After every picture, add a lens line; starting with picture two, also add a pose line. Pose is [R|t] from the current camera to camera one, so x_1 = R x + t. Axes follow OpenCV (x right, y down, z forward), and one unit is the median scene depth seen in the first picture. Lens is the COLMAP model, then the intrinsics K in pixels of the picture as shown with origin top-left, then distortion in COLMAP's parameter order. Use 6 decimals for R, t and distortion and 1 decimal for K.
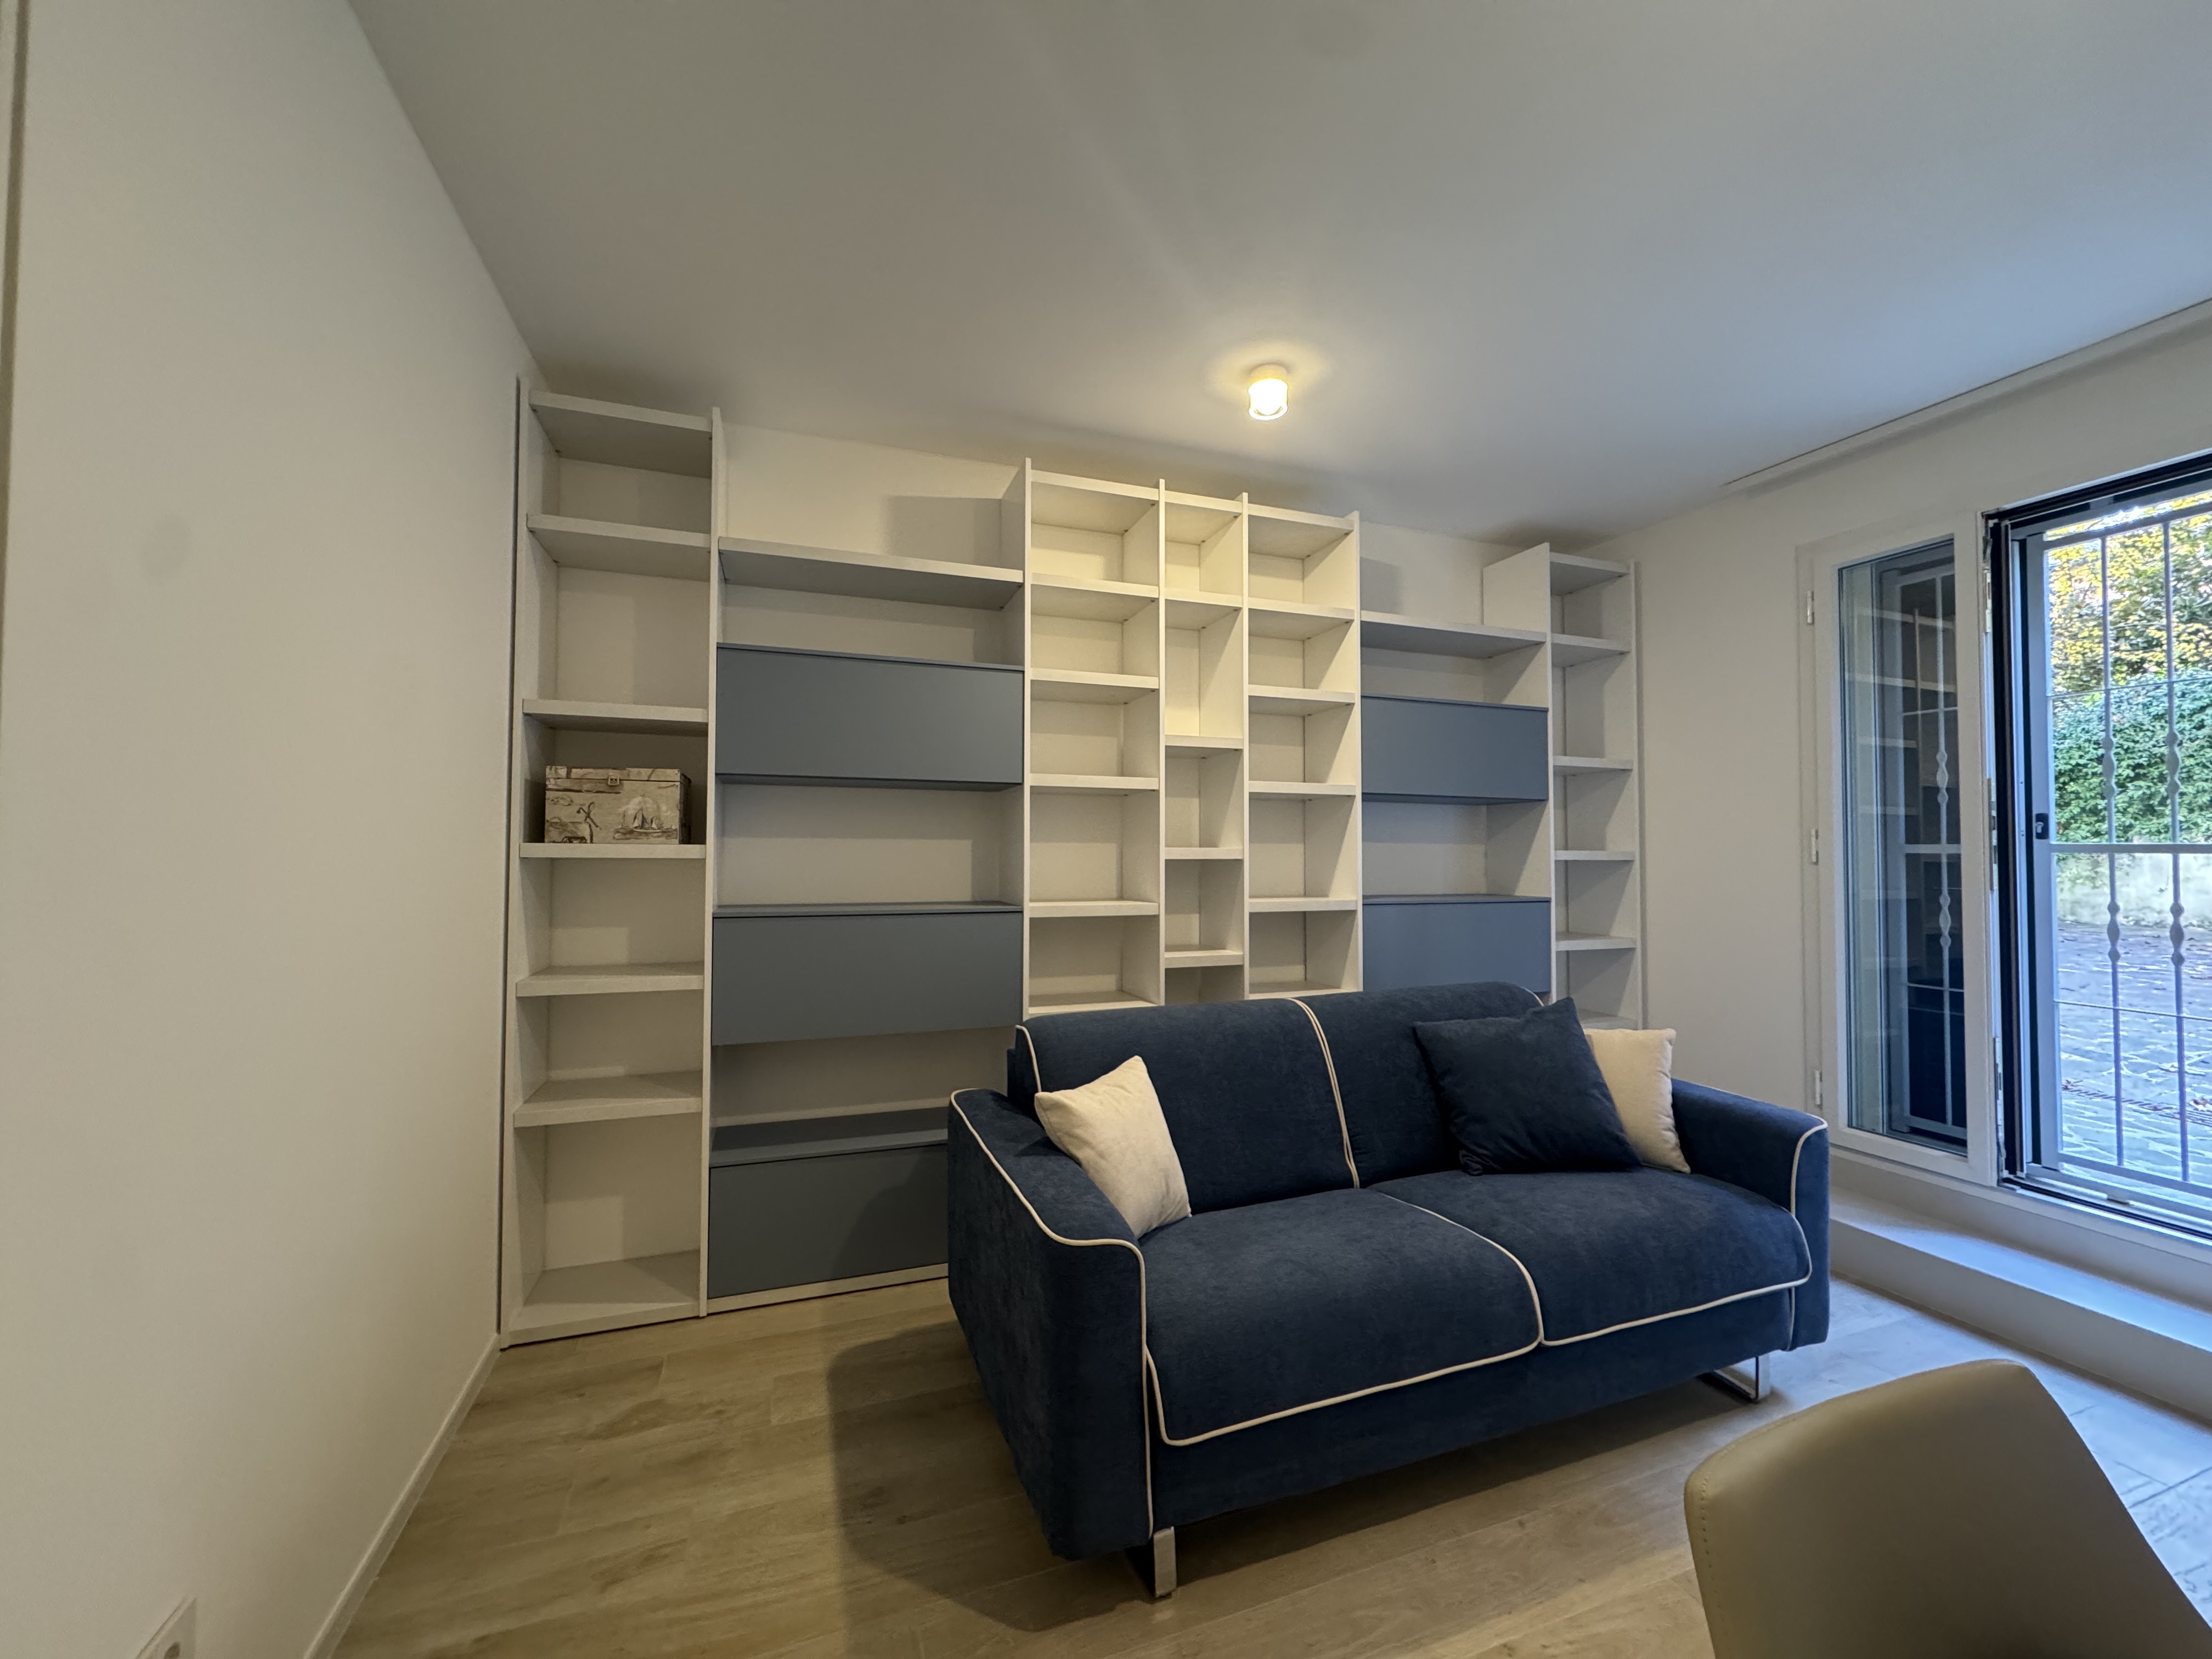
lens RADIAL K [[885.8, 0, 1098.5], [0, 885.8, 826.1], [0, 0, 1]] dist [-0.000631, 0.000553]
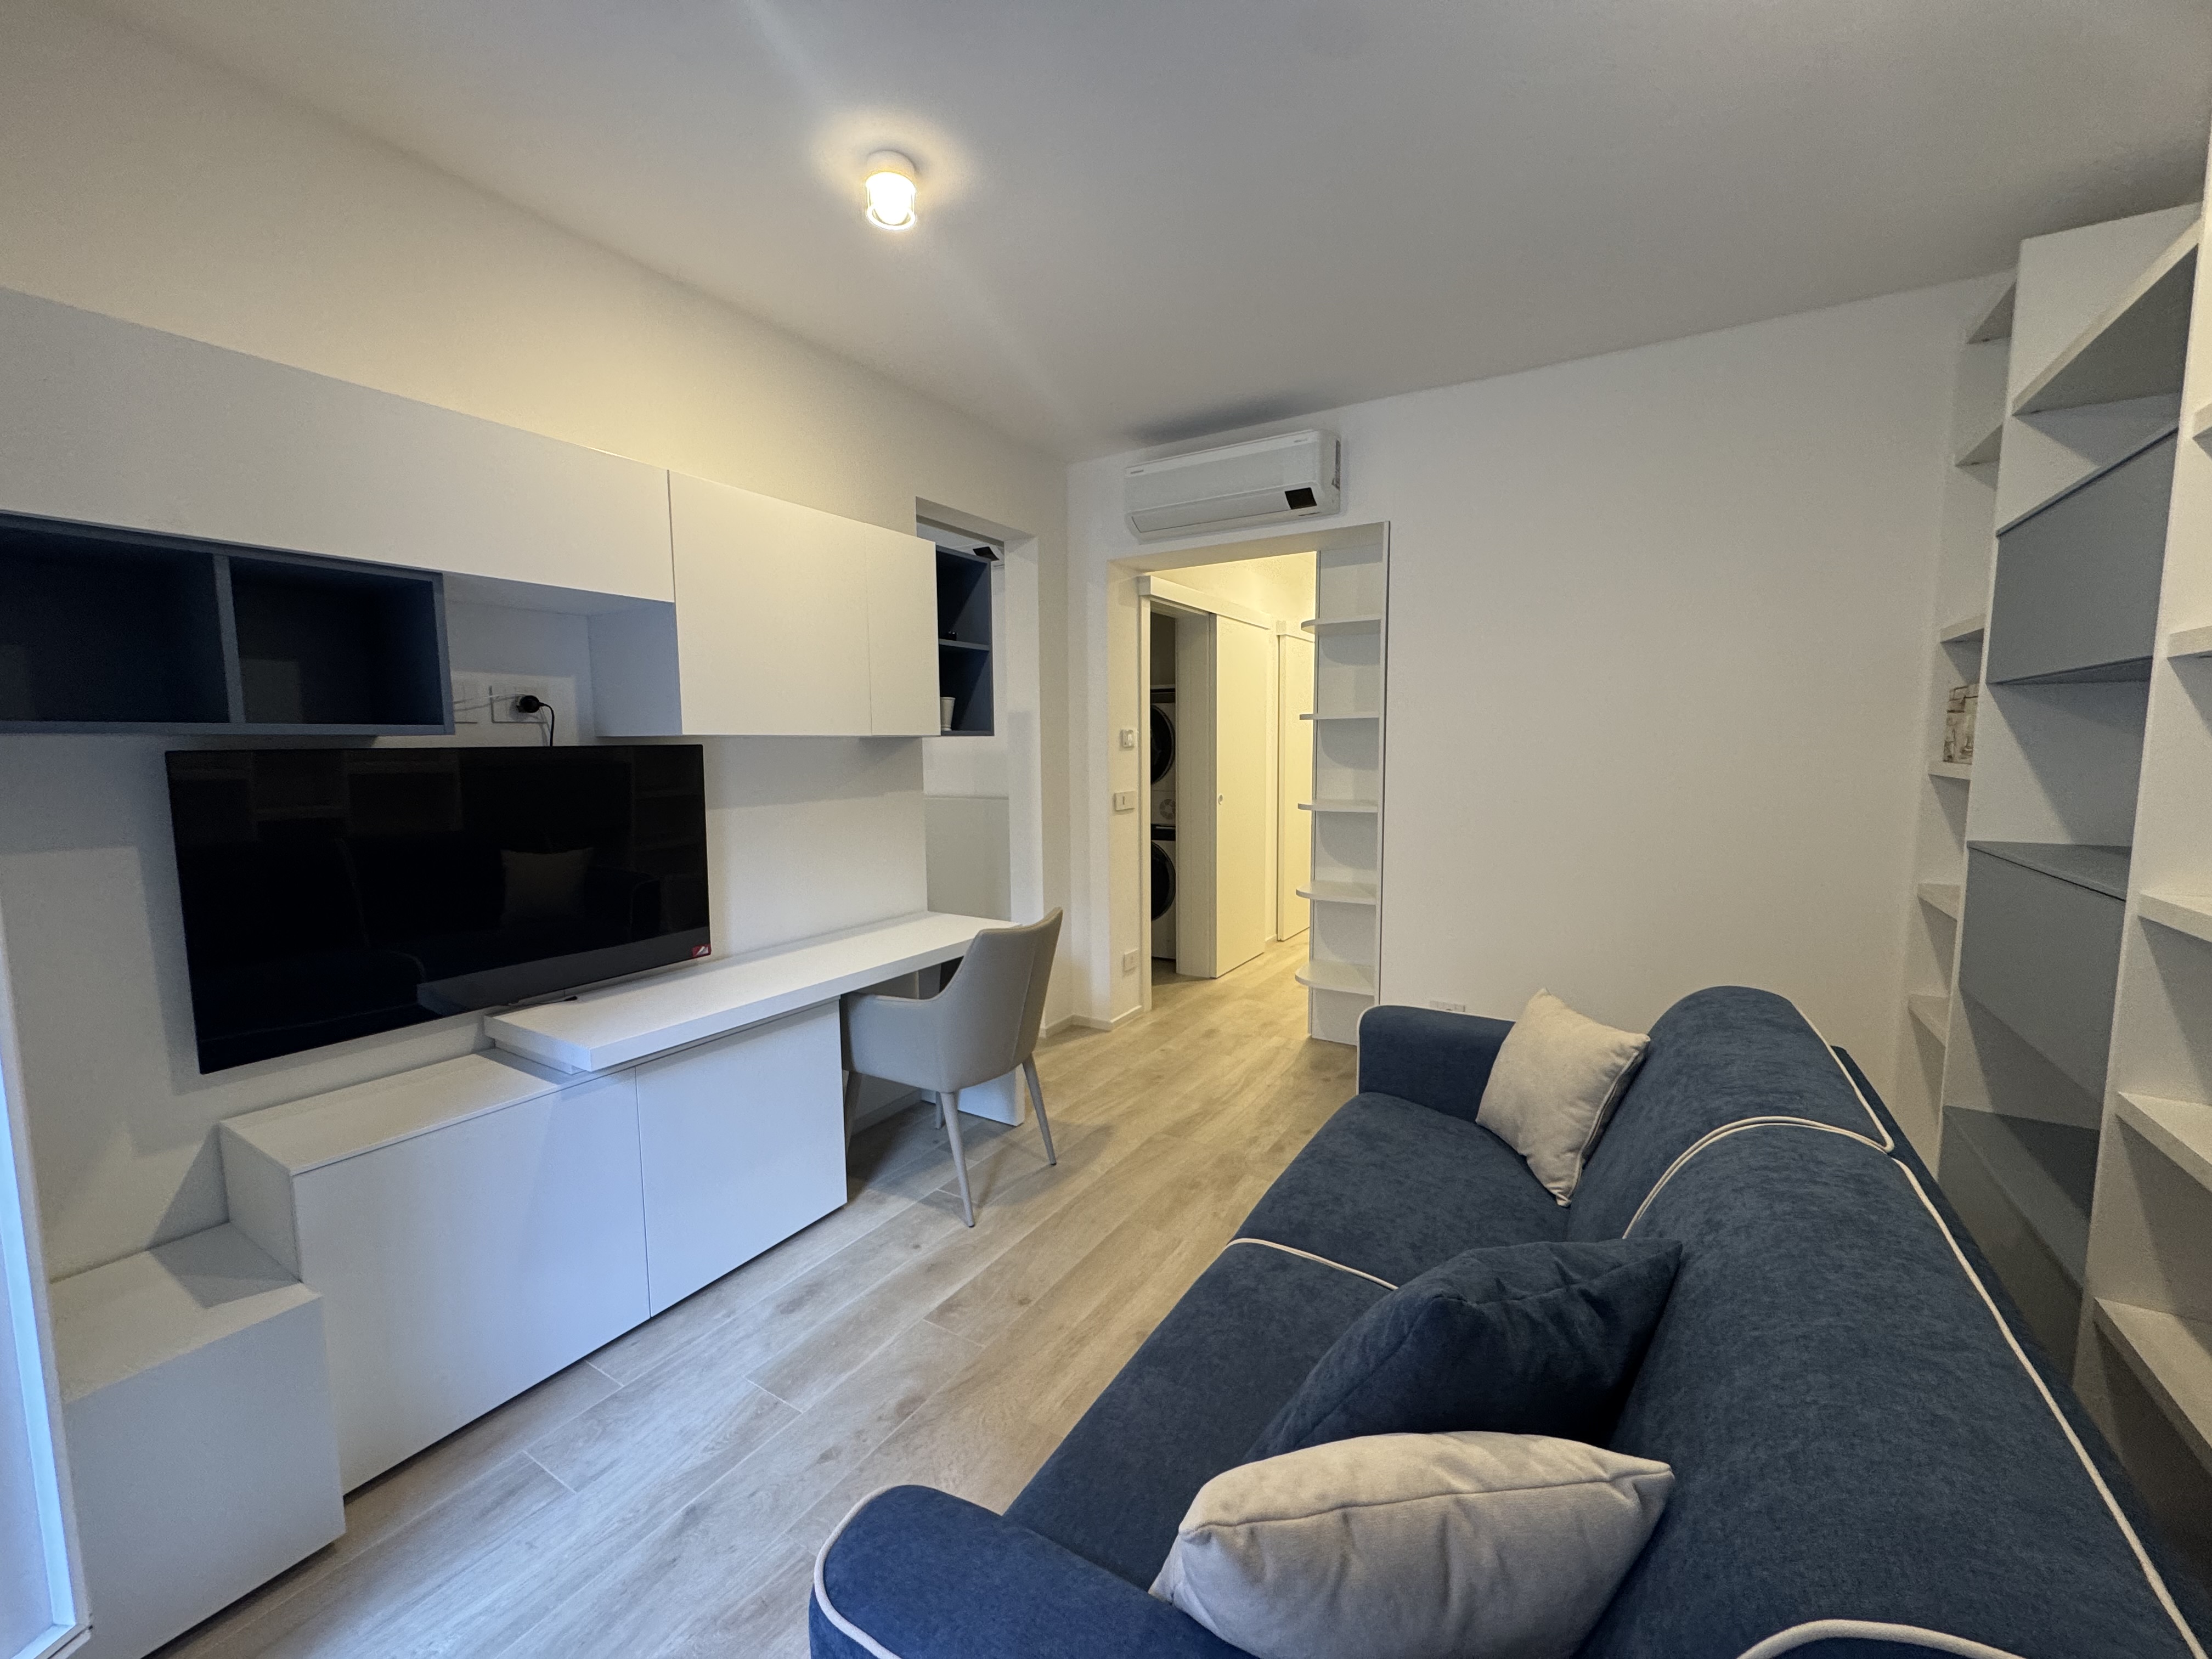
lens RADIAL K [[885.8, 0, 1098.5], [0, 885.8, 826.1], [0, 0, 1]] dist [-0.000631, 0.000553]
pose [[-0.793757, 0.056376, -0.605616, 0.690749], [0.017092, 0.997369, 0.070442, 0.002955], [0.607994, 0.045562, -0.792633, 1.012911]]
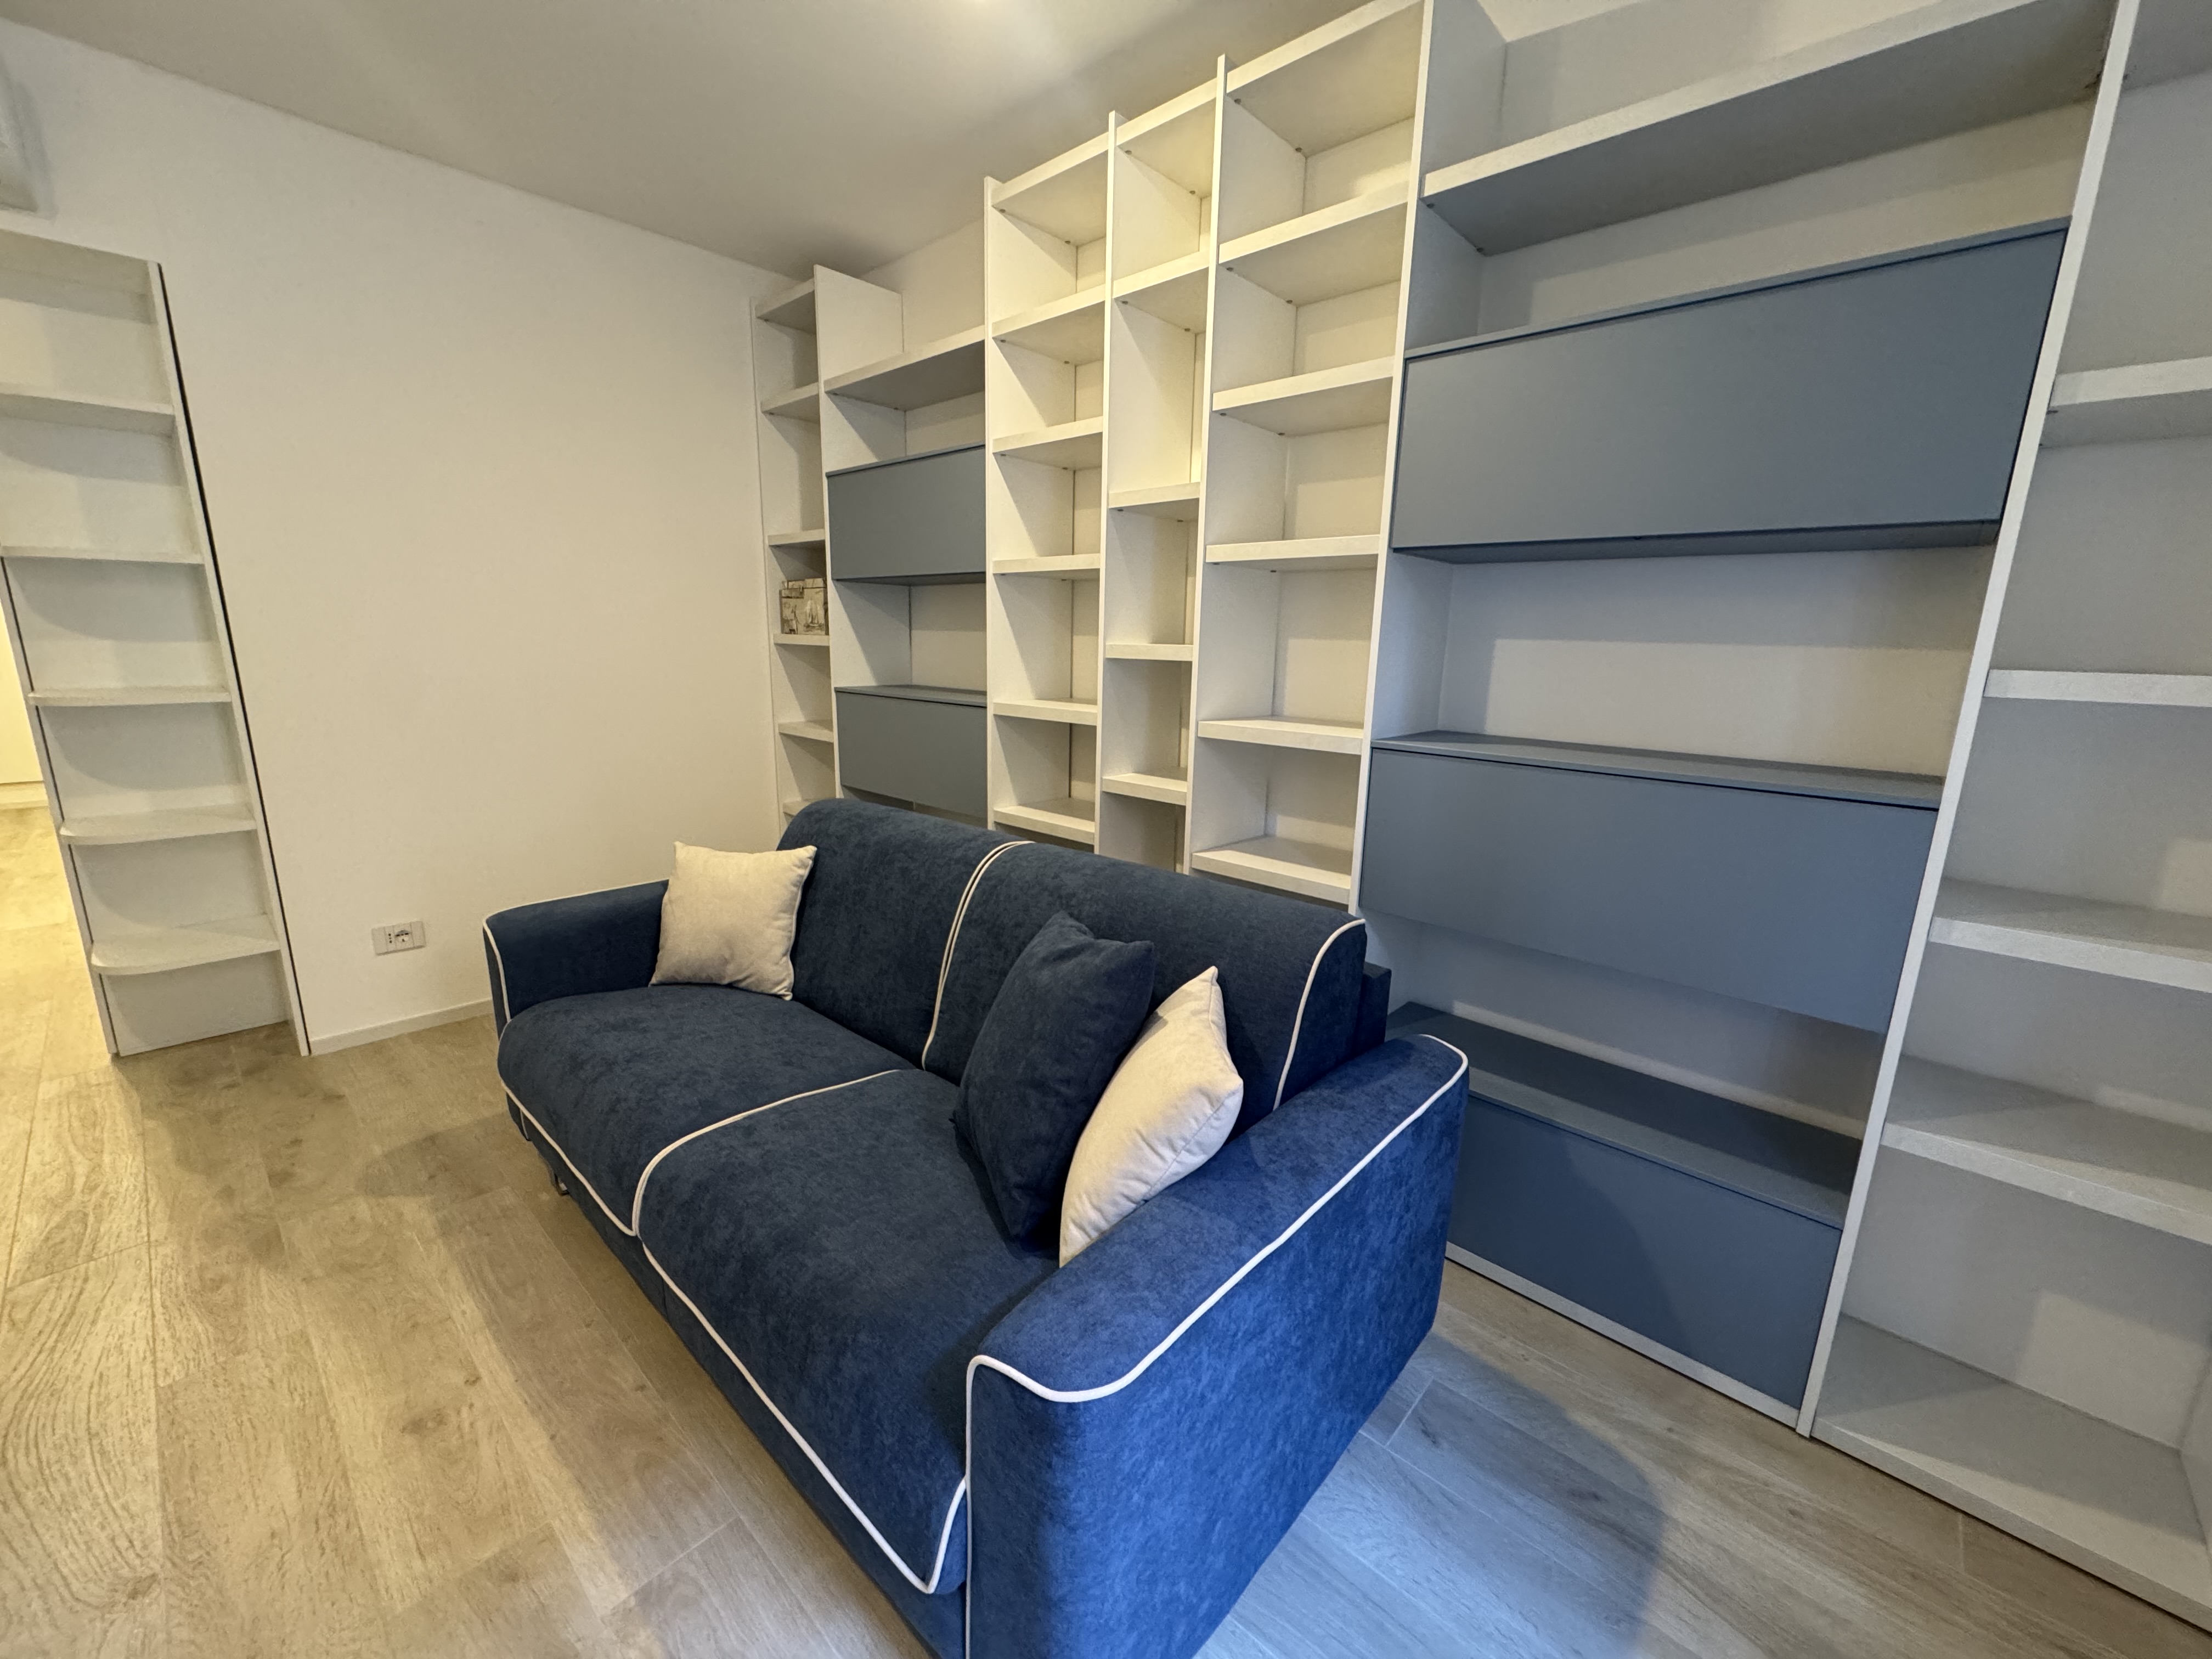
lens RADIAL K [[885.8, 0, 1098.5], [0, 885.8, 826.1], [0, 0, 1]] dist [-0.000631, 0.000553]
pose [[0.448570, 0.192685, -0.872730, 0.822625], [0.007675, 0.975617, 0.219346, 0.009887], [0.893715, -0.105090, 0.436154, 0.644753]]
